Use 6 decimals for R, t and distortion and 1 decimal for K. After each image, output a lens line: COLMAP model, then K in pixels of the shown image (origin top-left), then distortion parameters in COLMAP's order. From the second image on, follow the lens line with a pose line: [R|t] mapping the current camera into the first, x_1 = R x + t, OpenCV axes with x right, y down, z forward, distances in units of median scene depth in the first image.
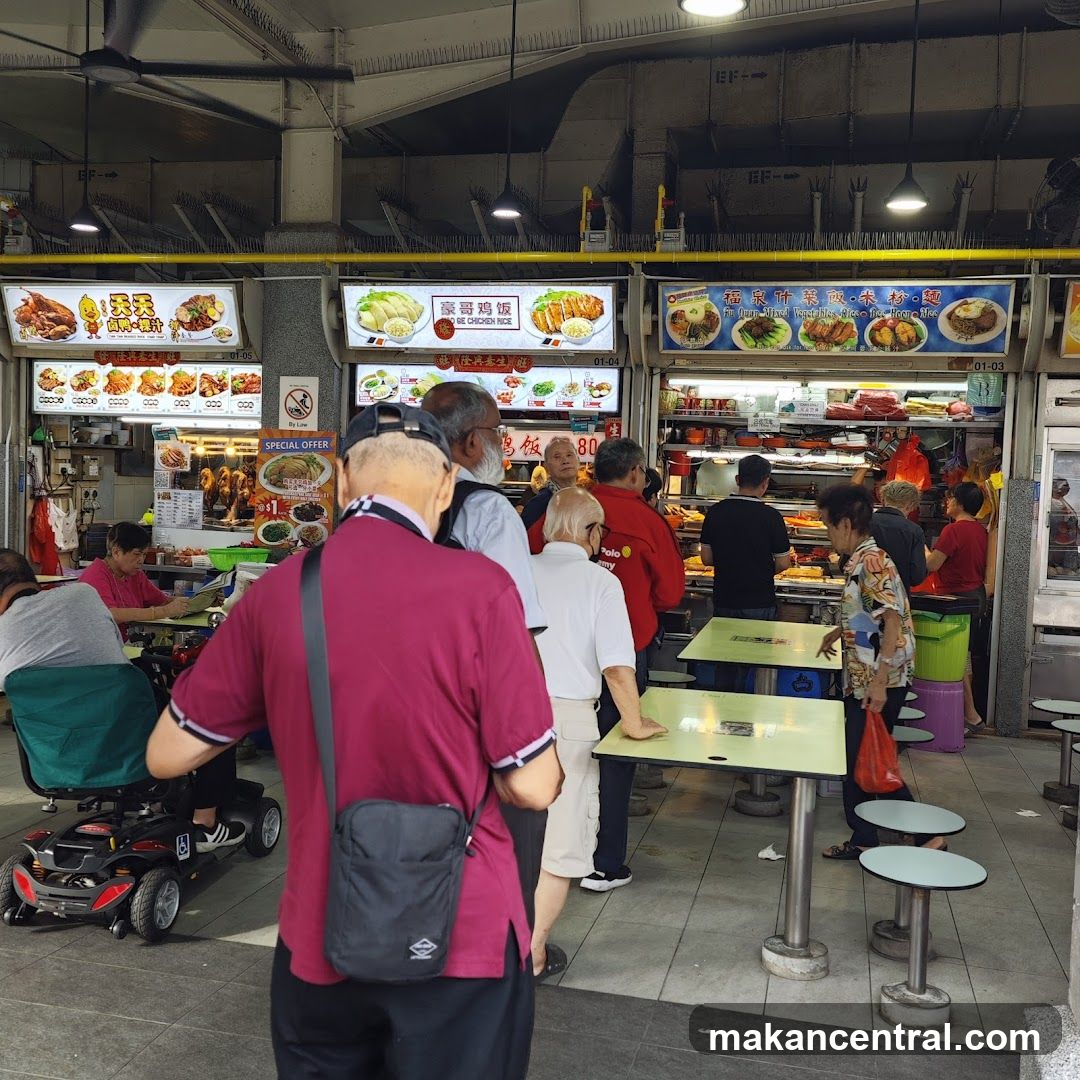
lens RADIAL K [[1147.8, 0, 540.0], [0, 1147.8, 540.0], [0, 0, 1]] dist [0.019758, 0.010608]
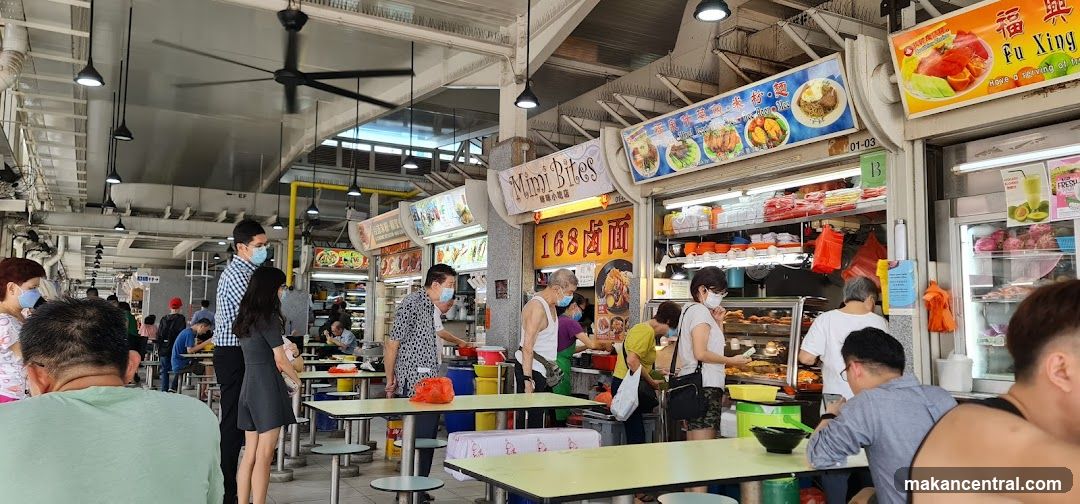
lens RADIAL K [[776.6, 0, 540.0], [0, 776.6, 252.0], [0, 0, 1]] dist [0.001597, -0.000004]
pose [[0.686647, -0.095826, -0.720647, 0.646295], [-0.016540, 0.988959, -0.147264, 0.033722], [0.726802, 0.113039, 0.677481, 0.381067]]
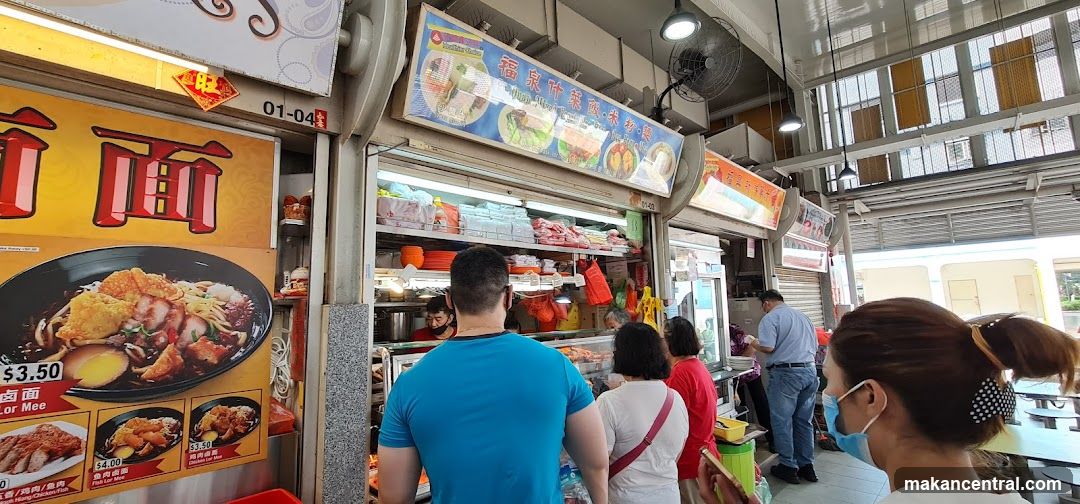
lens RADIAL K [[442.9, 0, 538.2], [0, 442.9, 244.1], [0, 0, 1]] dist [0.000887, 0.000072]
pose [[0.526281, 0.065862, 0.847756, -0.056816], [0.083568, 0.988163, -0.128649, -0.060564], [-0.846194, 0.138550, 0.514548, 0.849929]]
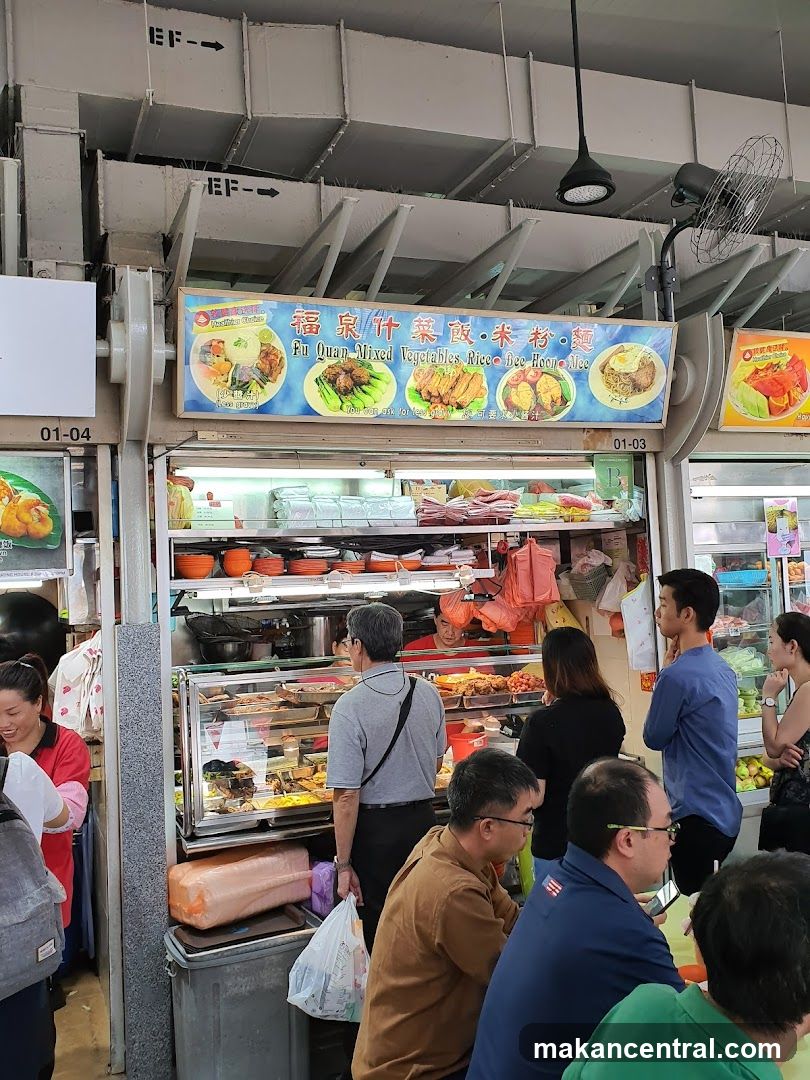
lens RADIAL K [[972.3, 0, 405.0], [0, 972.3, 540.0], [0, 0, 1]] dist [0.149043, -0.312946]
pose [[0.812680, -0.042696, 0.581144, -0.087404], [0.109796, 0.990668, -0.080757, -0.054784], [-0.572272, 0.129437, 0.809784, 0.577376]]
